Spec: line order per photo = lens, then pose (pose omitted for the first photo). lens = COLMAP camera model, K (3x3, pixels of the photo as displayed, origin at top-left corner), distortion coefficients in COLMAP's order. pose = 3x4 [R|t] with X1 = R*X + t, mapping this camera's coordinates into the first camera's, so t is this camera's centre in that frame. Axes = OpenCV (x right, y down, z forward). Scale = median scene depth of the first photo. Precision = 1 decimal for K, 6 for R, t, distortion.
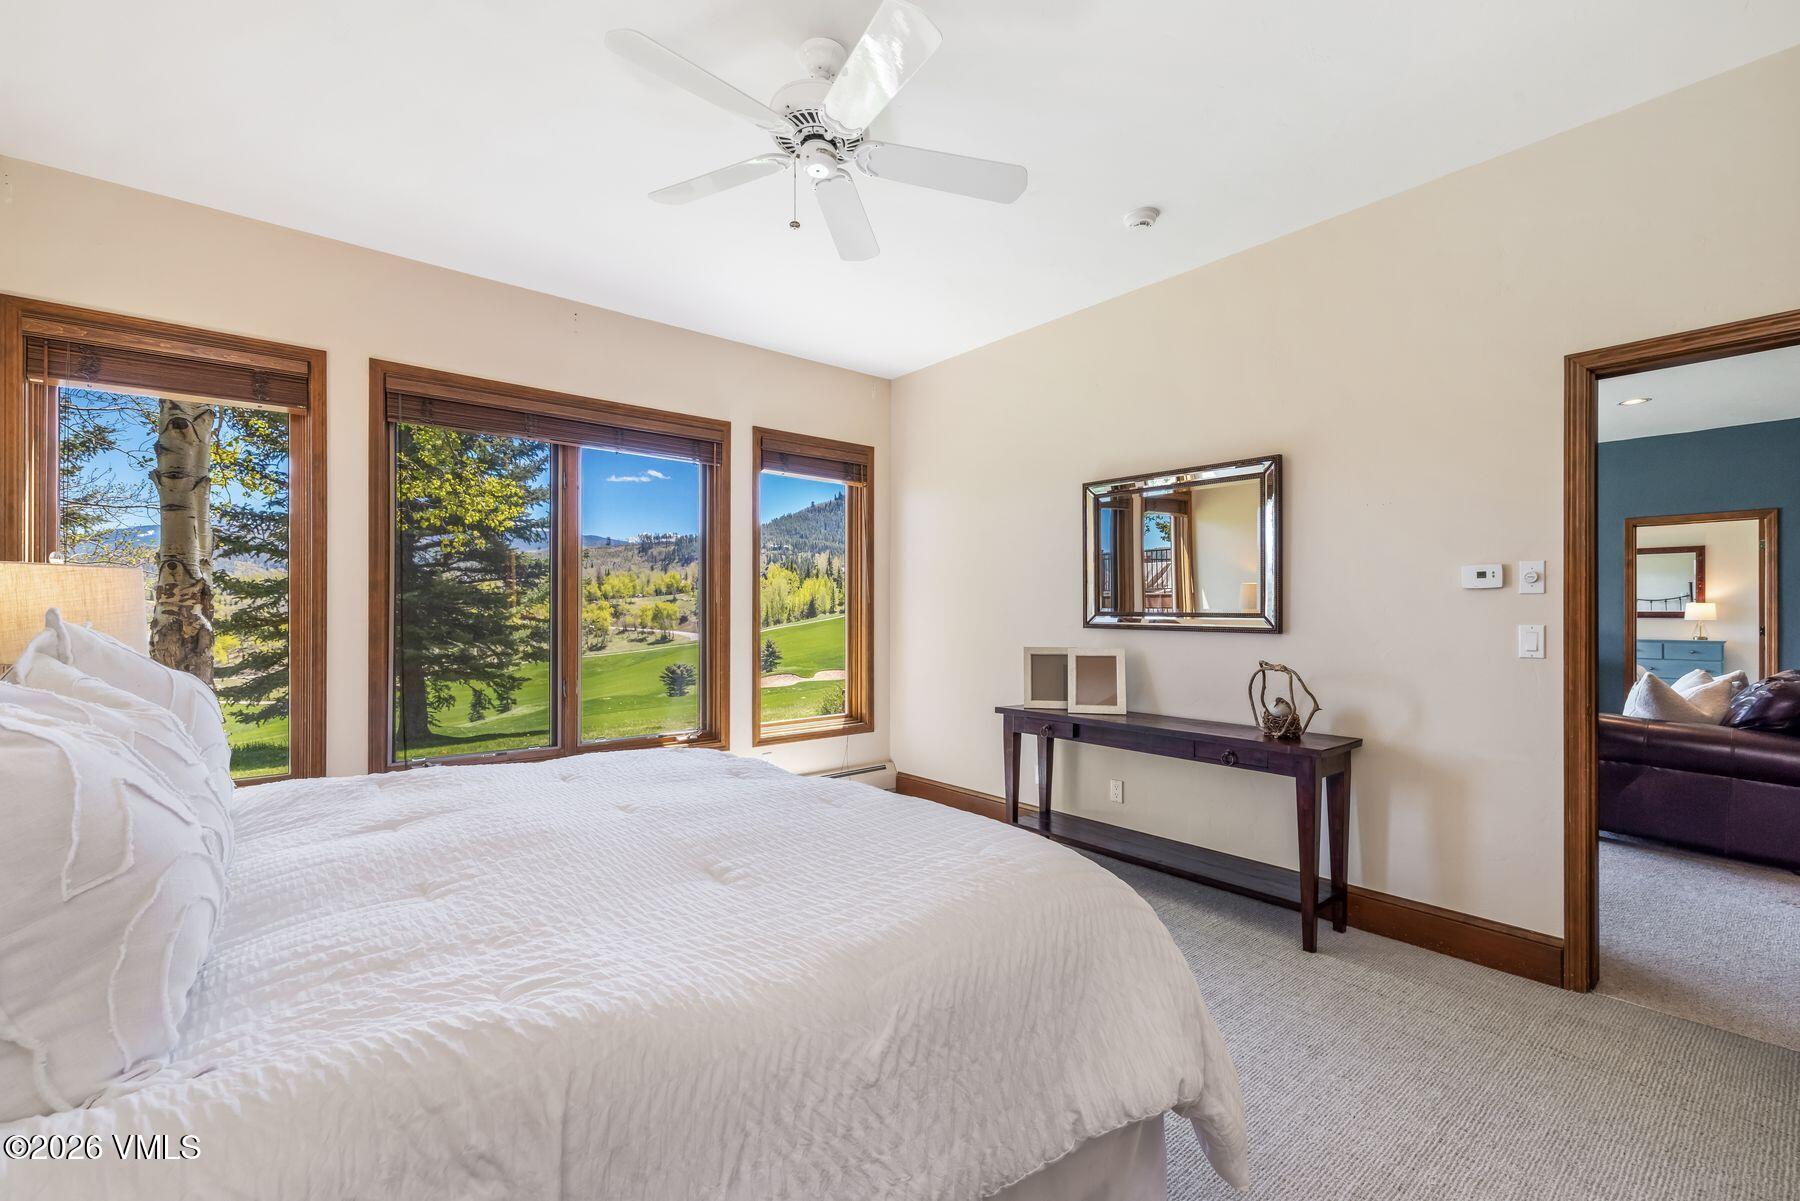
lens RADIAL K [[755.0, 0, 903.1], [0, 755.0, 599.9], [0, 0, 1]] dist [0.000421, 0.000263]
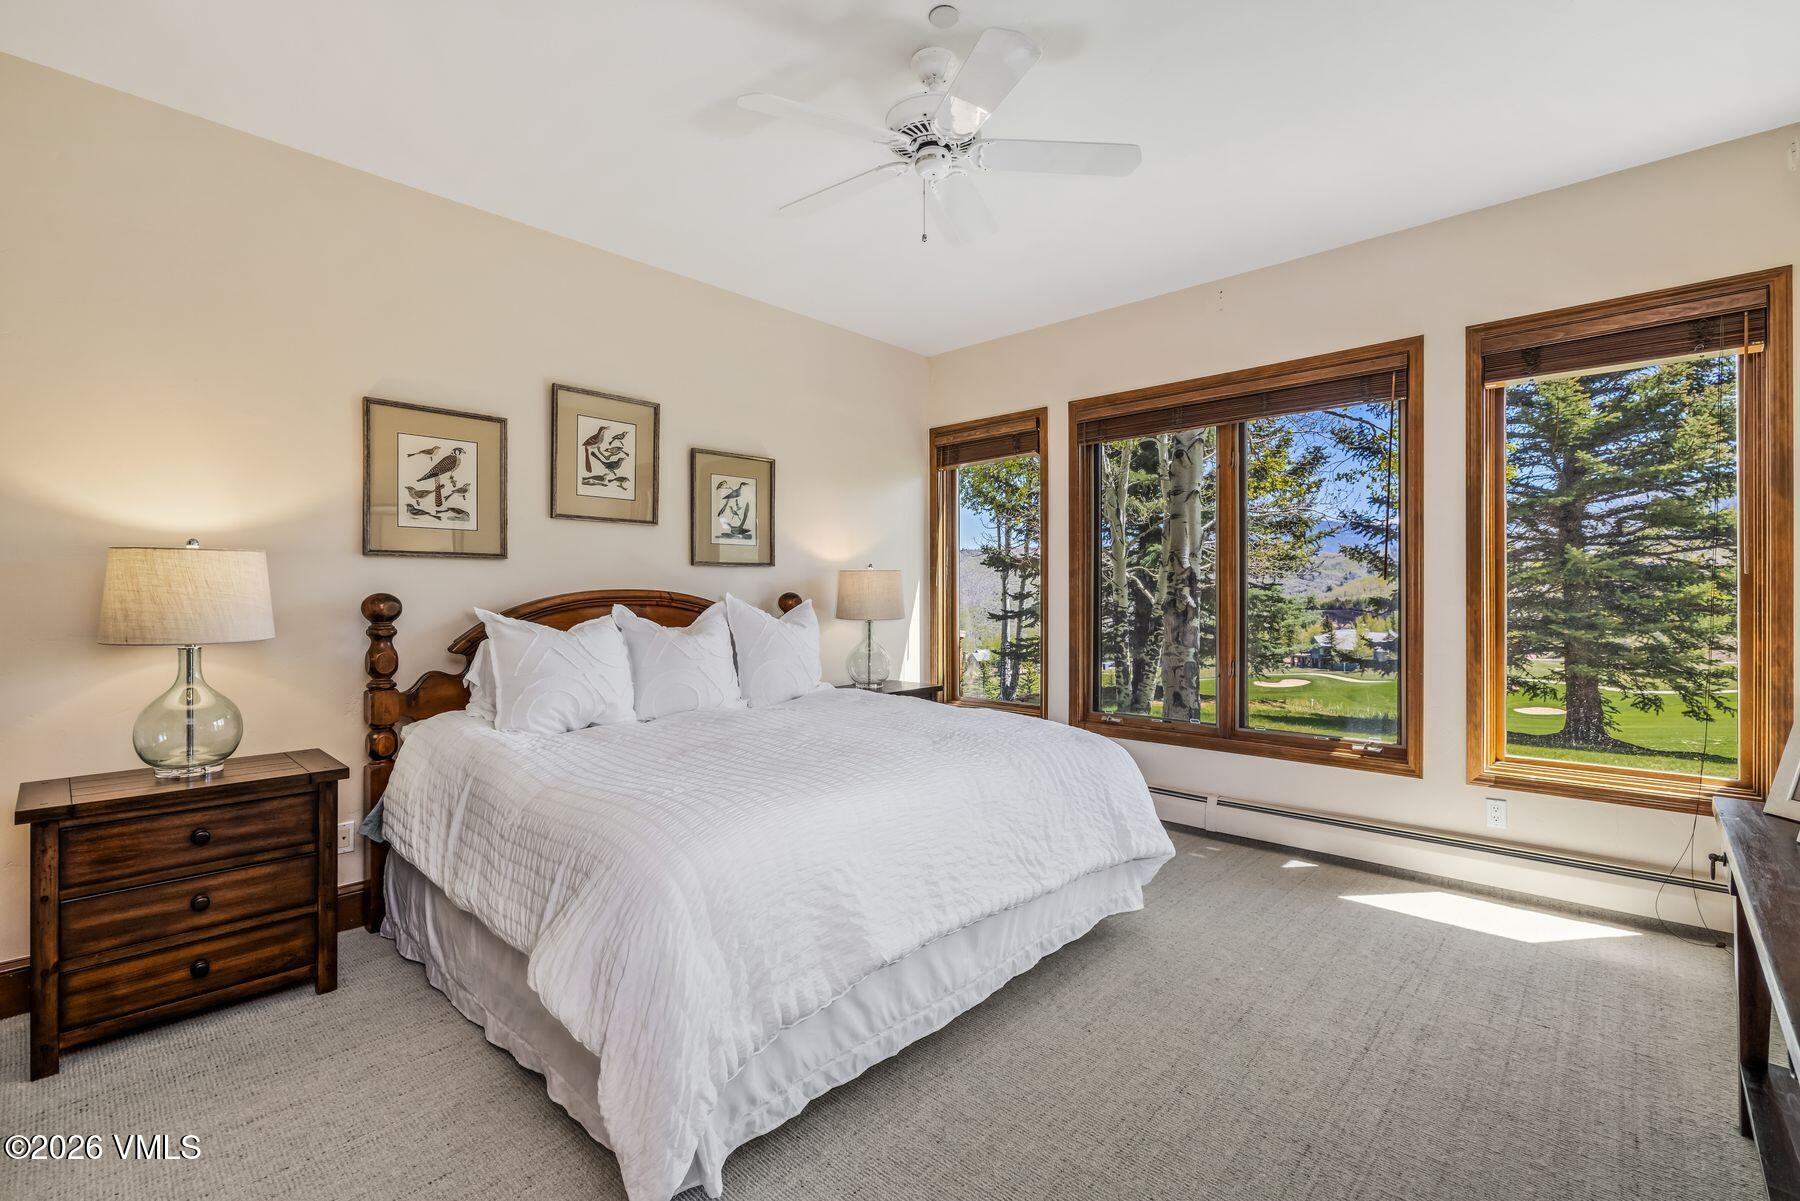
lens RADIAL K [[779.9, 0, 900.0], [0, 779.9, 600.5], [0, 0, 1]] dist [0.000183, 0.000101]
pose [[0.130137, 0.009637, -0.991449, 0.378557], [0.017348, 0.999778, 0.011995, 0.004184], [0.991344, -0.018760, 0.129941, 0.320404]]
